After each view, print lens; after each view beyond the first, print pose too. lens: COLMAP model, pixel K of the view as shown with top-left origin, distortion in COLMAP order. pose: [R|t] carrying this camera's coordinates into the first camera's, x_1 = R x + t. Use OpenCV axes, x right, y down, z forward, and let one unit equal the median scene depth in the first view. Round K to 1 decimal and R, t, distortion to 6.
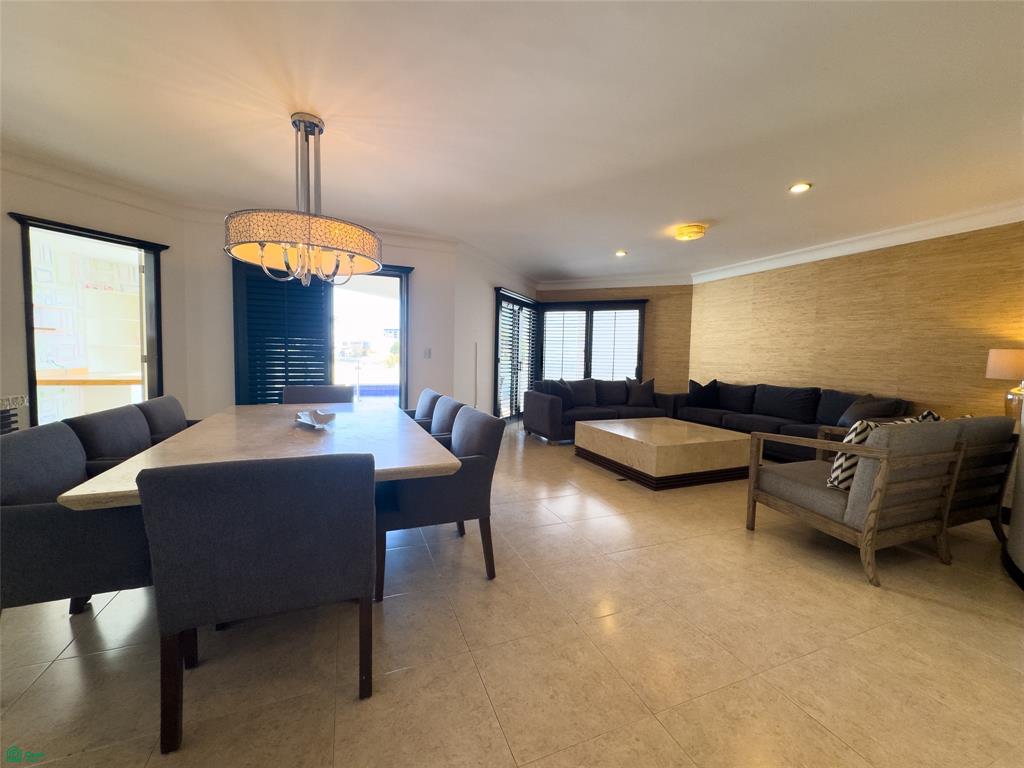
lens RADIAL K [[408.6, 0, 512.6], [0, 408.6, 383.6], [0, 0, 1]] dist [-0.001575, 0.000471]
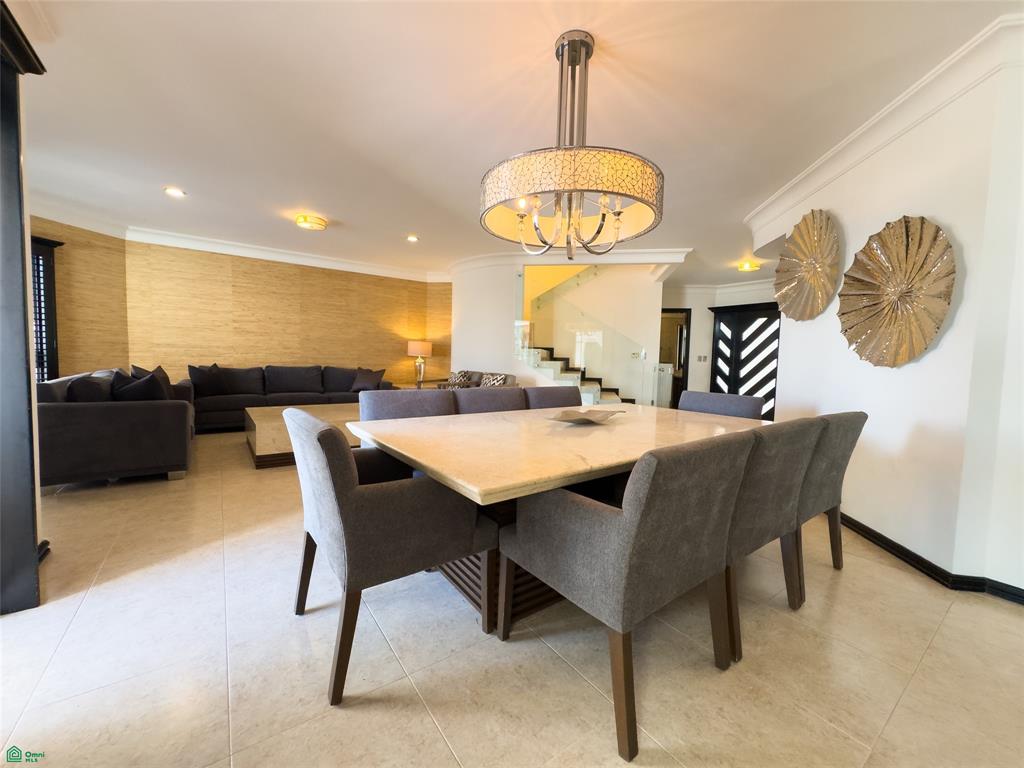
lens RADIAL K [[408.6, 0, 510.4], [0, 408.6, 382.3], [0, 0, 1]] dist [-0.001575, 0.000471]
pose [[-0.229973, -0.086254, 0.969367, -0.593058], [0.034923, 0.994692, 0.096792, -0.036965], [-0.972570, 0.056112, -0.225740, 0.617634]]
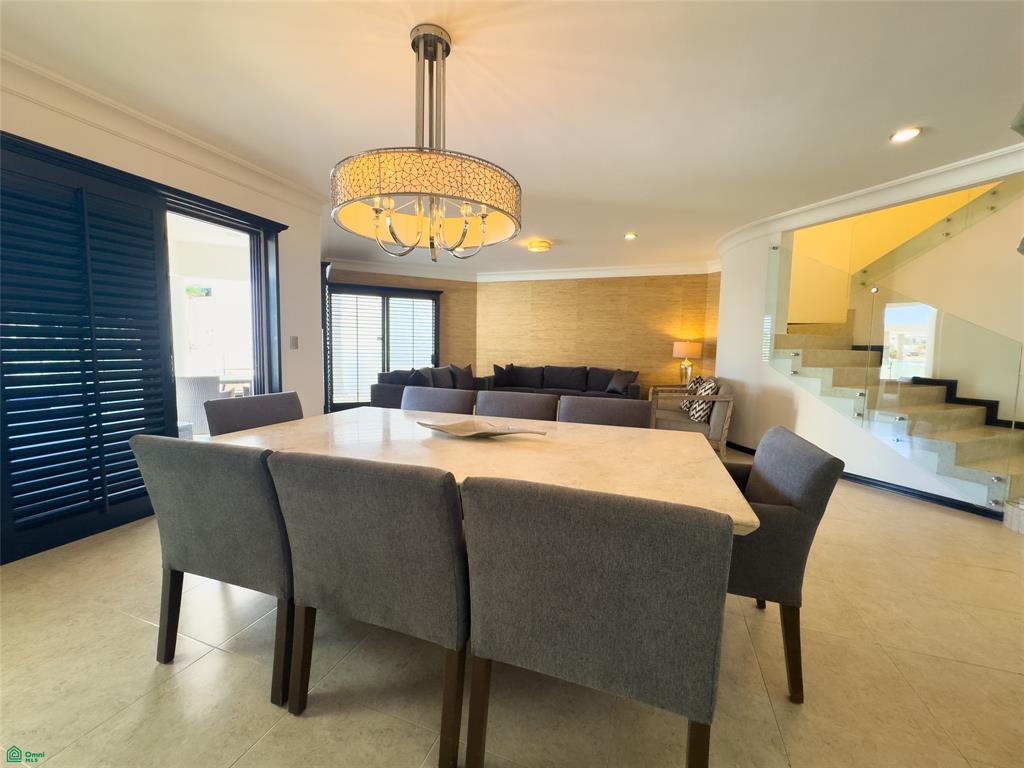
lens RADIAL K [[408.6, 0, 512.7], [0, 408.6, 381.8], [0, 0, 1]] dist [-0.001575, 0.000471]
pose [[0.669489, -0.069723, 0.739543, -0.461528], [0.046433, 0.997566, 0.052014, -0.020329], [-0.741369, -0.000483, 0.671097, 0.180963]]
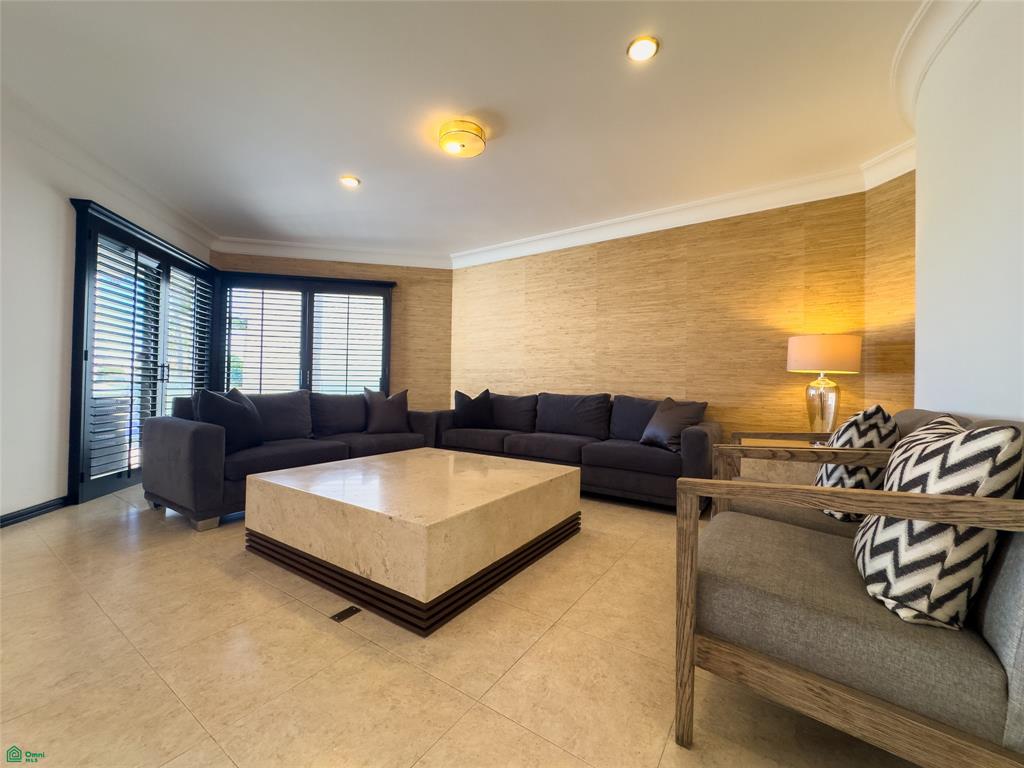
lens RADIAL K [[408.6, 0, 511.4], [0, 408.6, 381.5], [0, 0, 1]] dist [-0.001575, 0.000471]
pose [[0.827912, 0.000786, 0.560857, 0.124800], [0.038458, 0.997566, -0.058167, 0.022564], [-0.559538, 0.069727, 0.825867, 0.390786]]
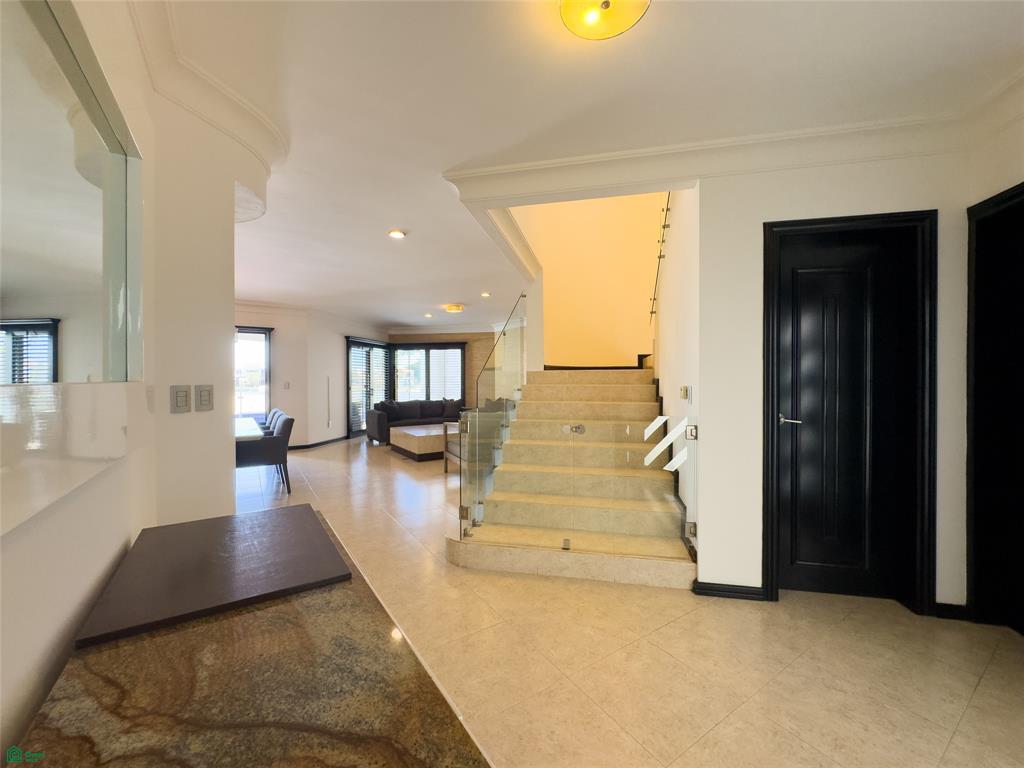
lens RADIAL K [[408.6, 0, 513.1], [0, 408.6, 380.7], [0, 0, 1]] dist [-0.001575, 0.000471]
pose [[0.979796, -0.026922, 0.198181, 0.268154], [0.038853, 0.997643, -0.056559, 0.018281], [-0.196191, 0.063116, 0.978532, -0.529410]]
